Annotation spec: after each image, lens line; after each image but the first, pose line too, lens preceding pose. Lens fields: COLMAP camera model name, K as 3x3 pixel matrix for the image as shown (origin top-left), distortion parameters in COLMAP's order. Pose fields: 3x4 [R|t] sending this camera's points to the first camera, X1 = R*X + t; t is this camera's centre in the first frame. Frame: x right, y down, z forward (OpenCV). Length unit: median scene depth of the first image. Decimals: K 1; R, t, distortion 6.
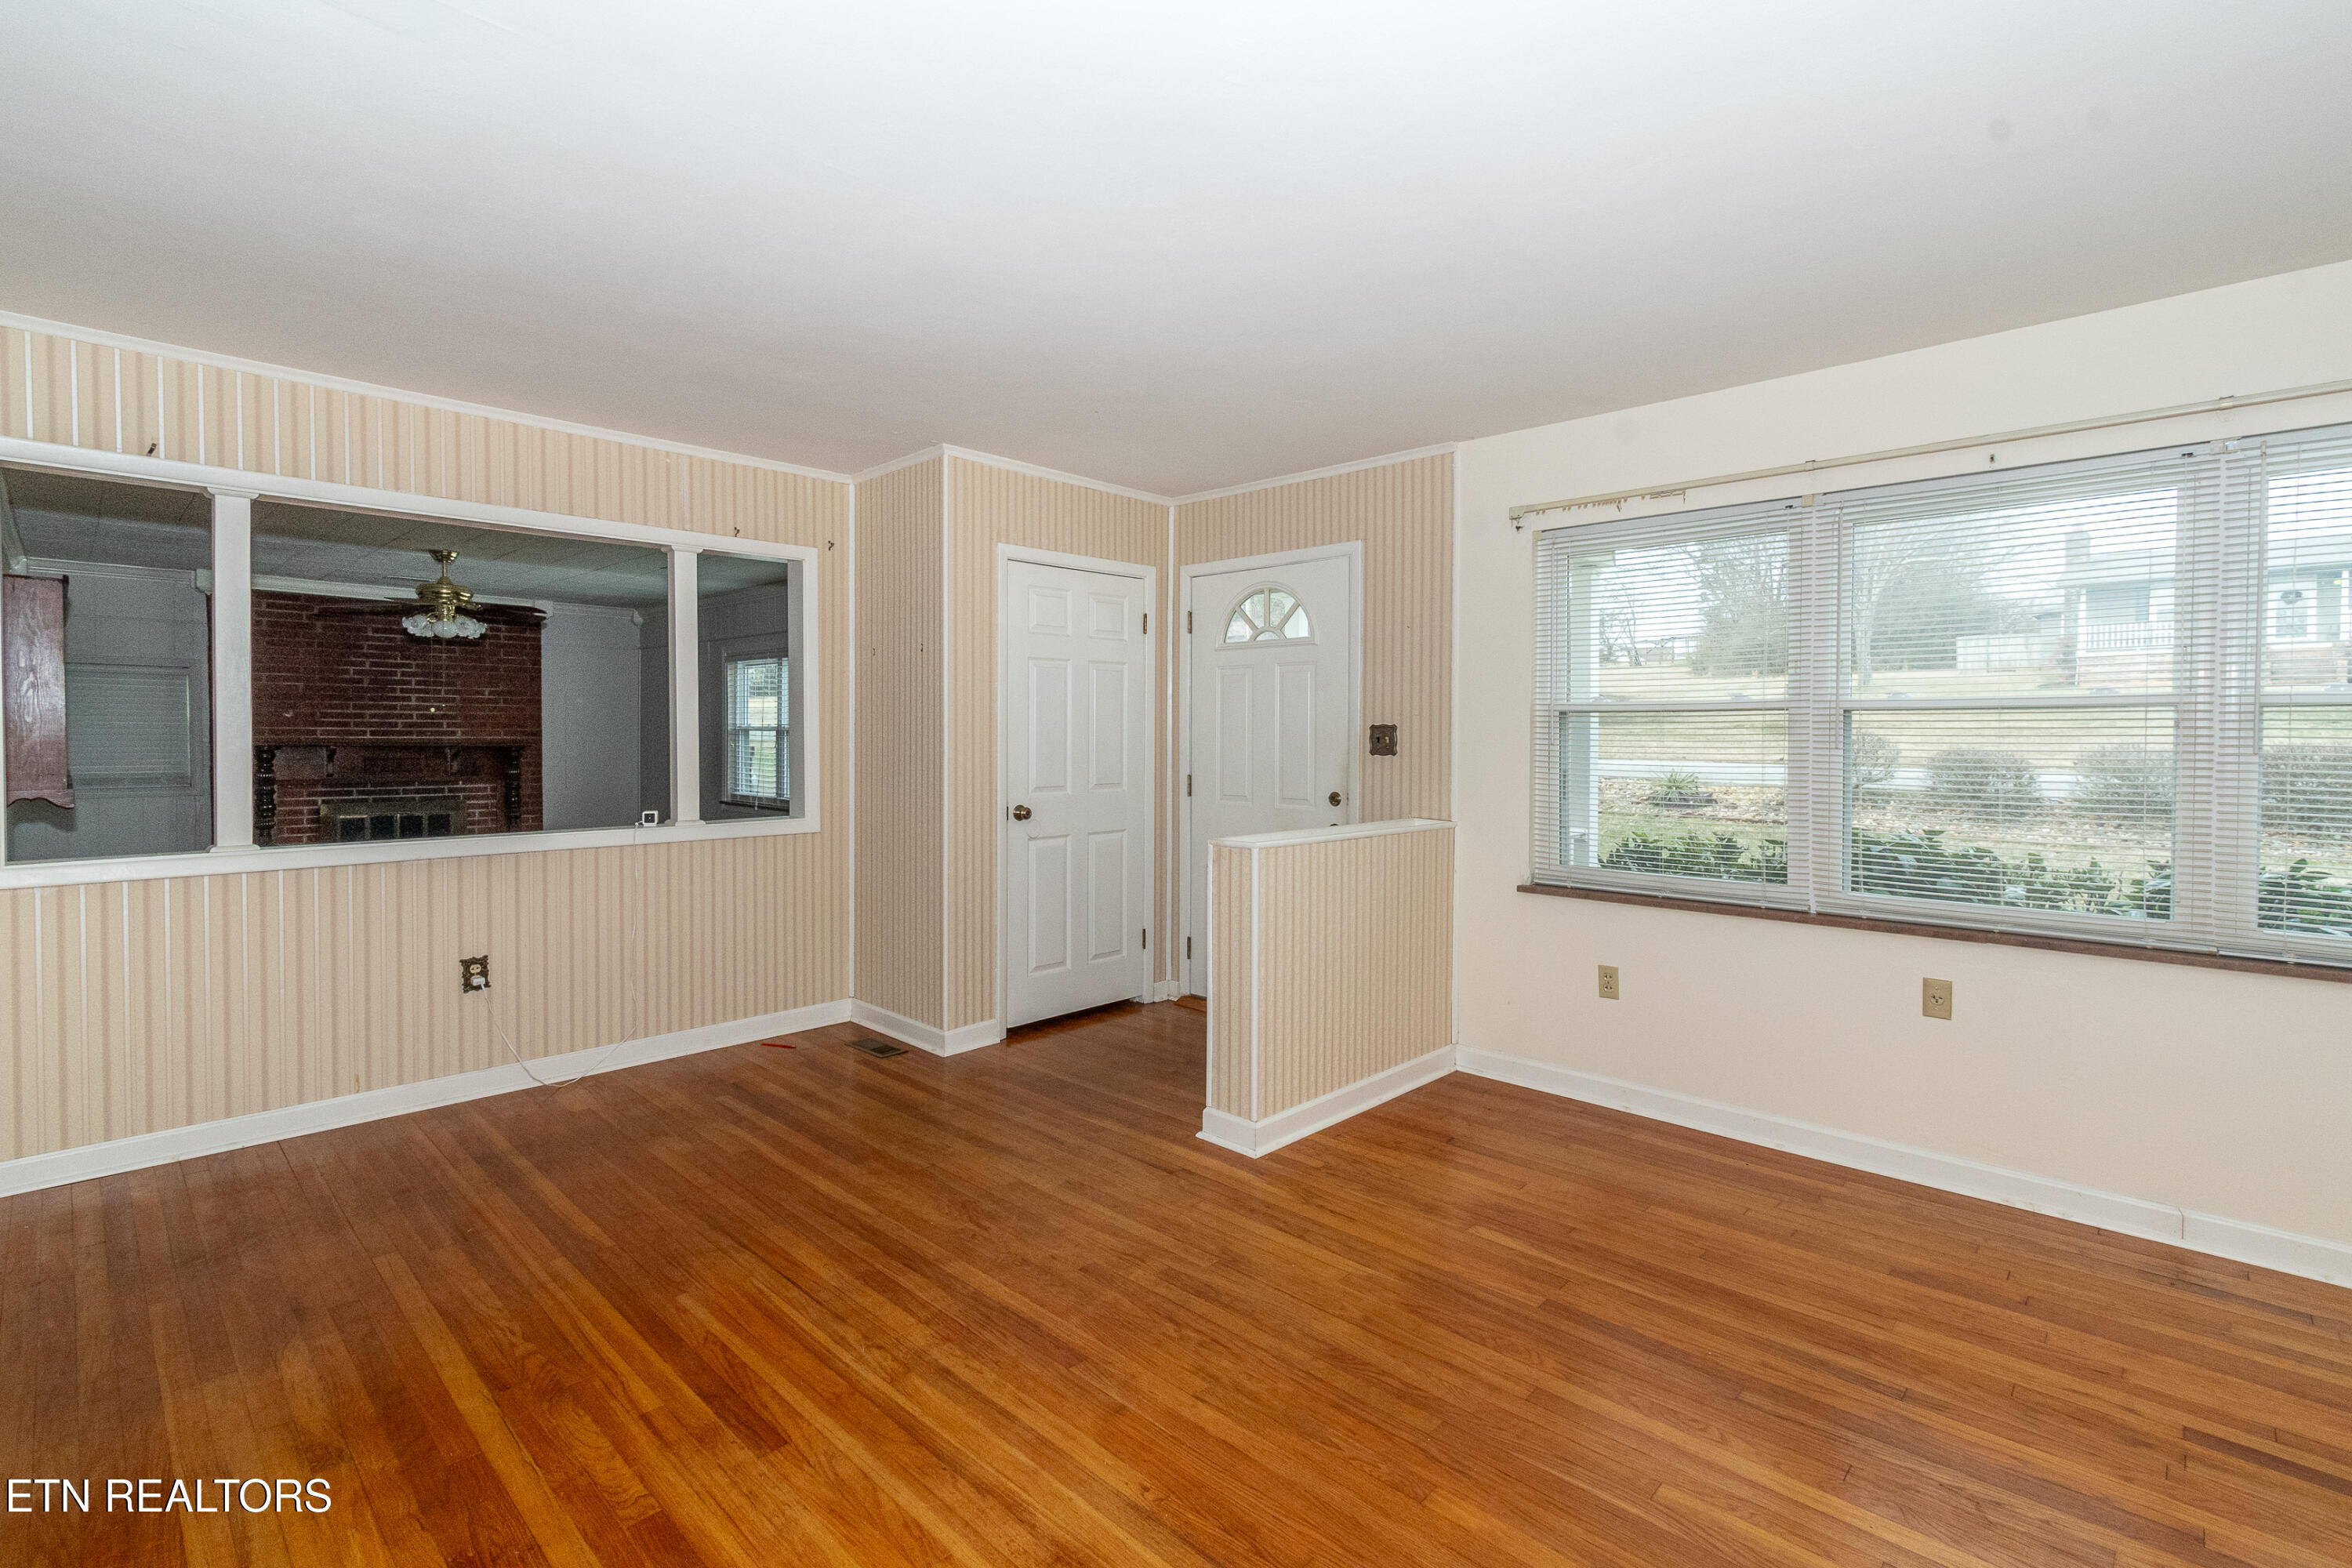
lens RADIAL K [[1059.7, 0, 1151.3], [0, 1059.7, 749.7], [0, 0, 1]] dist [0.007422, -0.002479]
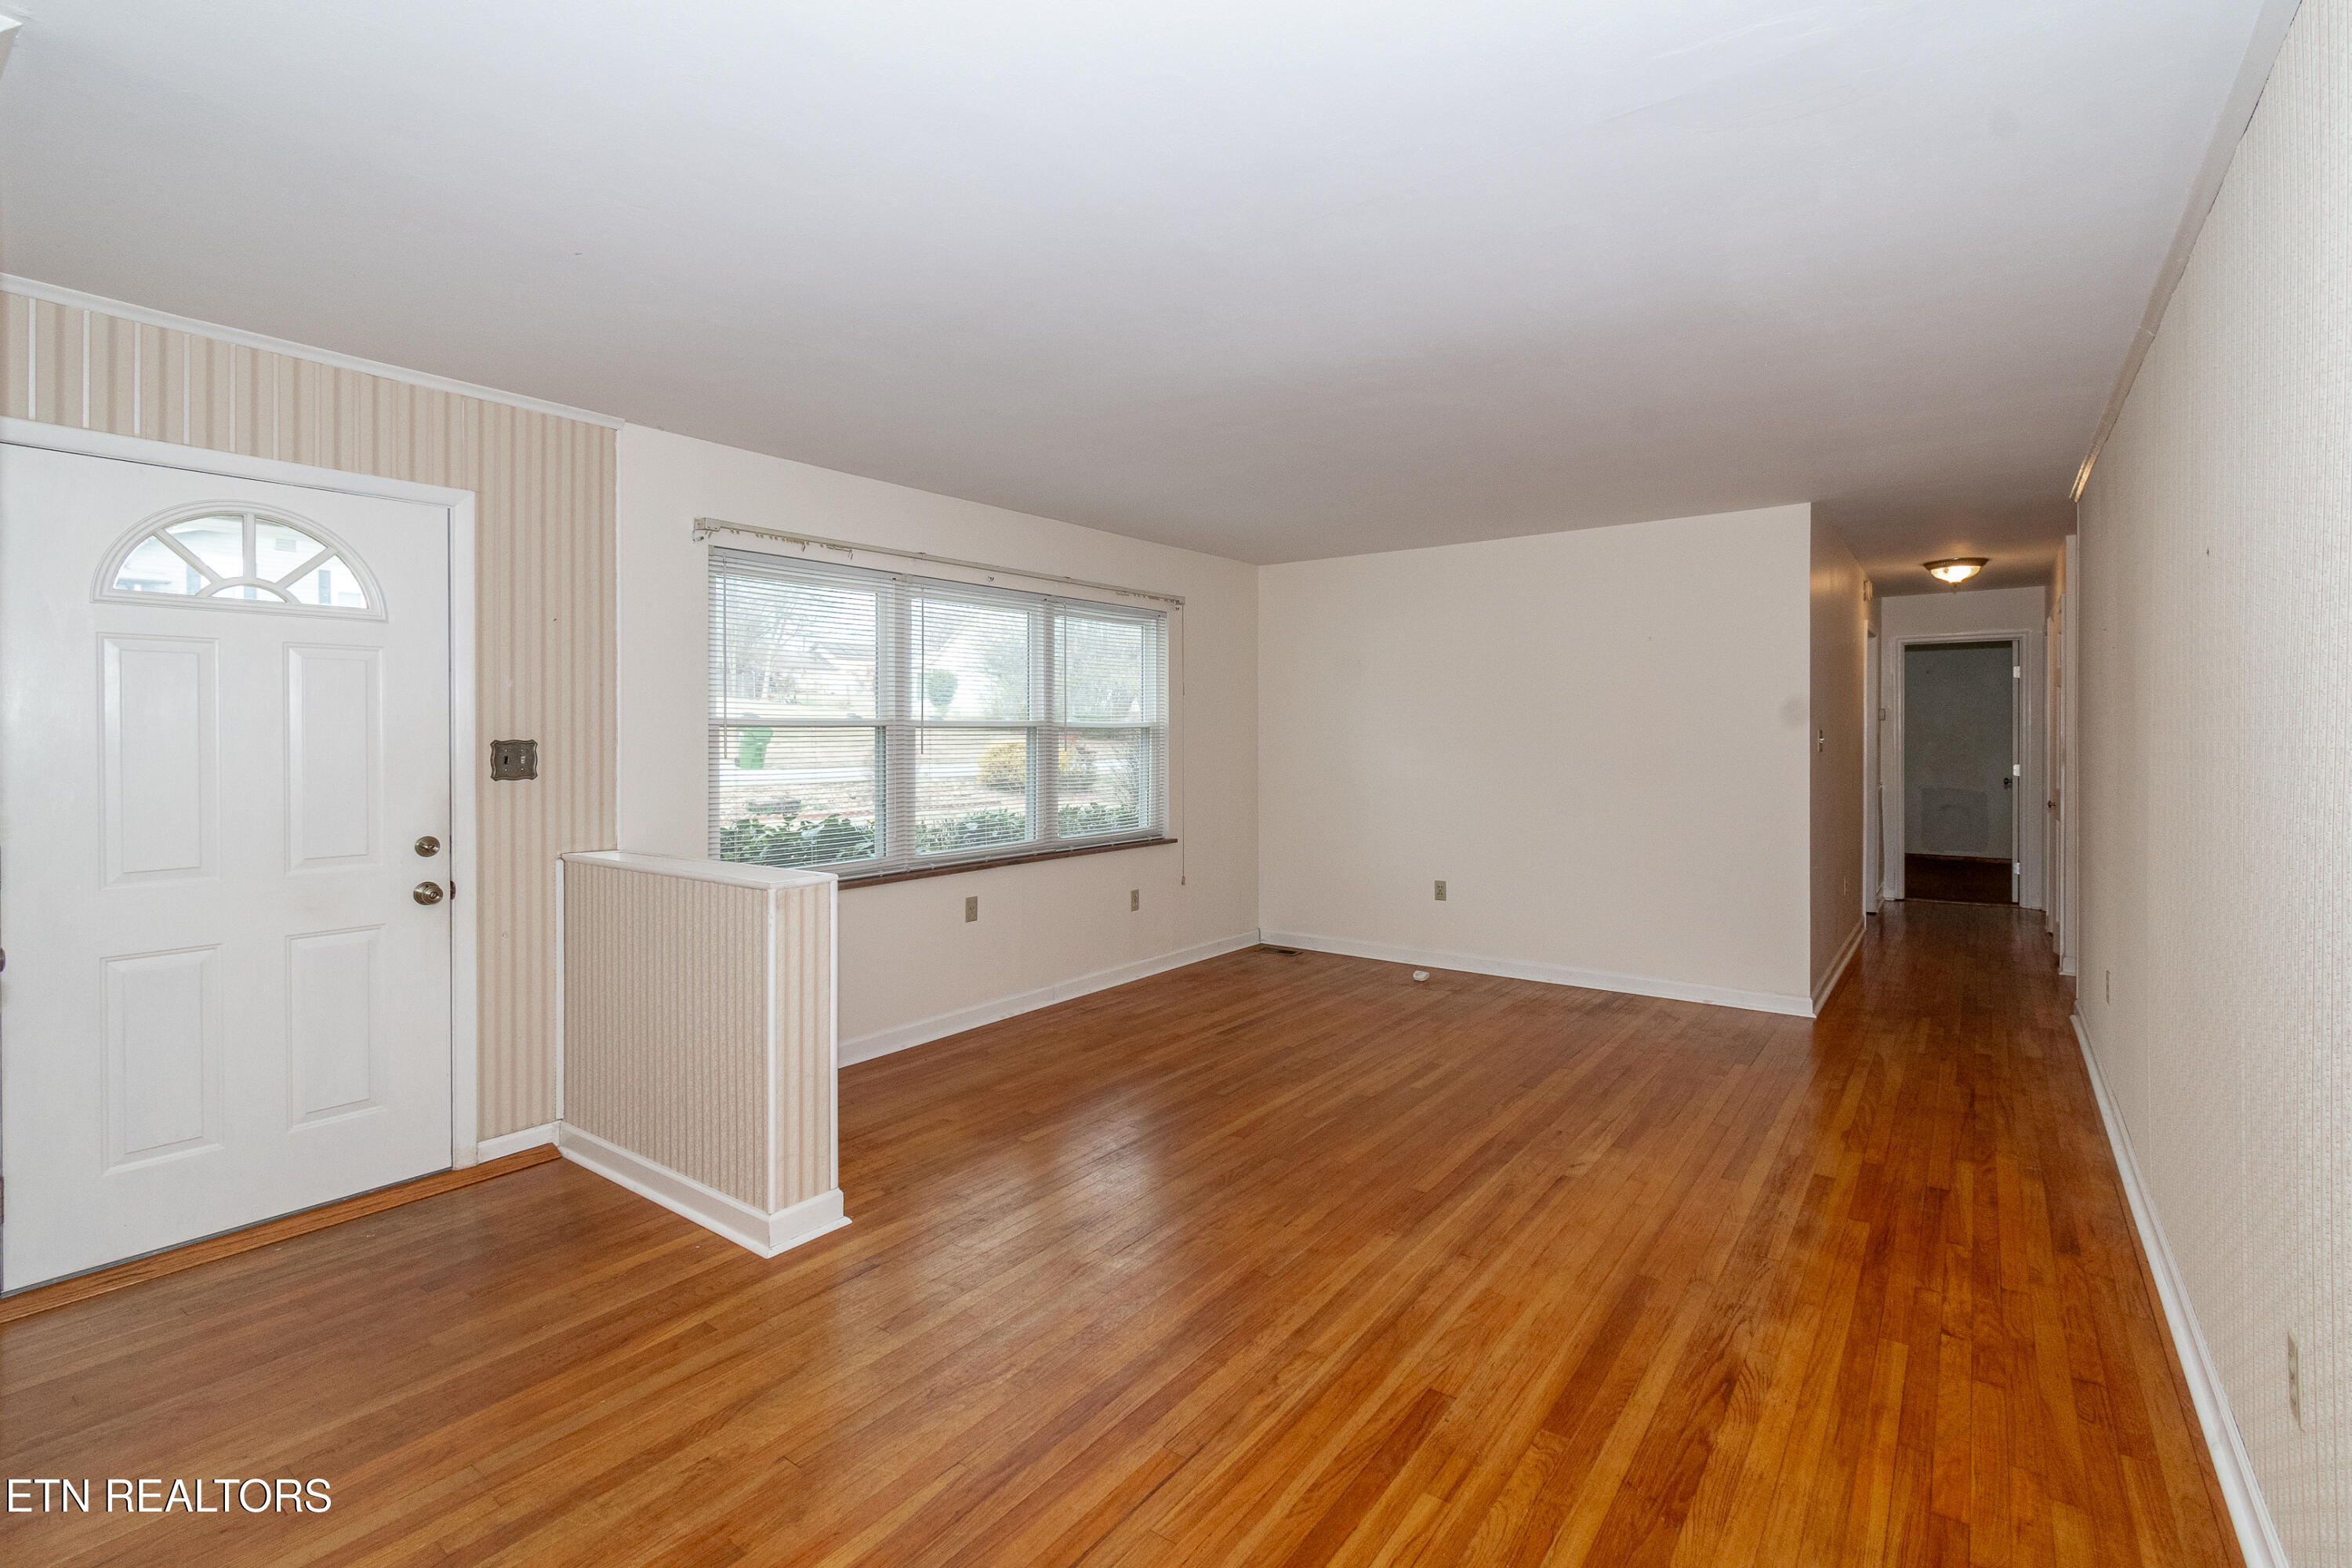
lens RADIAL K [[1059.7, 0, 1221.6], [0, 1059.7, 735.4], [0, 0, 1]] dist [0.007422, -0.002479]
pose [[-0.149952, -0.004776, 0.988682, -1.019643], [0.023482, 0.999689, 0.008391, -0.035256], [-0.988414, 0.024474, -0.149793, 0.988837]]
